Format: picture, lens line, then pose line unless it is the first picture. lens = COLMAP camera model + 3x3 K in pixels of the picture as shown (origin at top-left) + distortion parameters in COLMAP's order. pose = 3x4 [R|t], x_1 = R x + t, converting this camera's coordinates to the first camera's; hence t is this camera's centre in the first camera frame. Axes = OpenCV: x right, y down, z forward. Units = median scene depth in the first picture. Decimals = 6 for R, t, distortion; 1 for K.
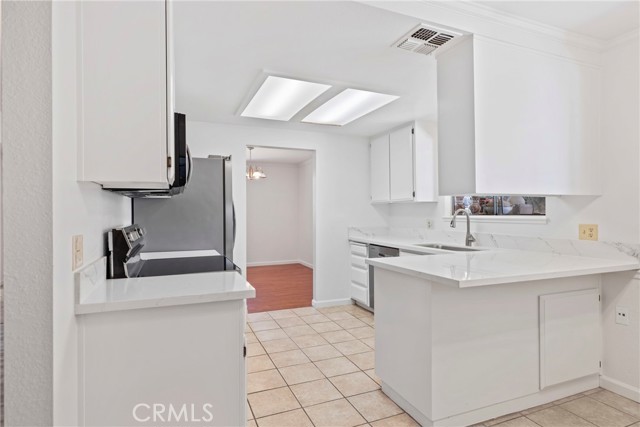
lens RADIAL K [[349.8, 0, 321.5], [0, 349.8, 211.2], [0, 0, 1]] dist [-0.000467, 0.000282]
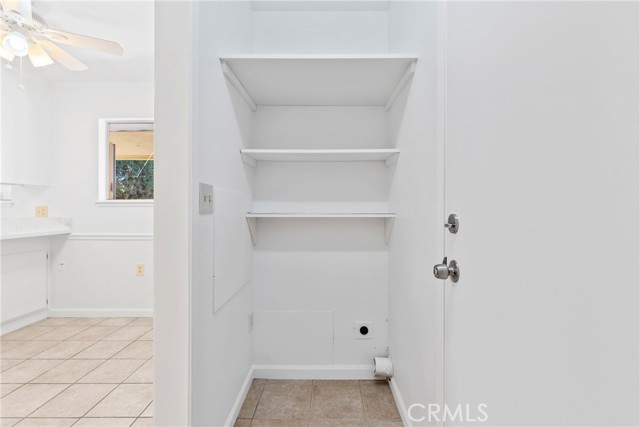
lens RADIAL K [[292.2, 0, 321.5], [0, 292.2, 209.1], [0, 0, 1]] dist [0.004892, 0.000588]
pose [[0.404394, -0.005563, 0.914568, 0.141505], [0.006472, 0.999974, 0.003221, 0.055552], [-0.914562, 0.004617, 0.404419, -0.537557]]
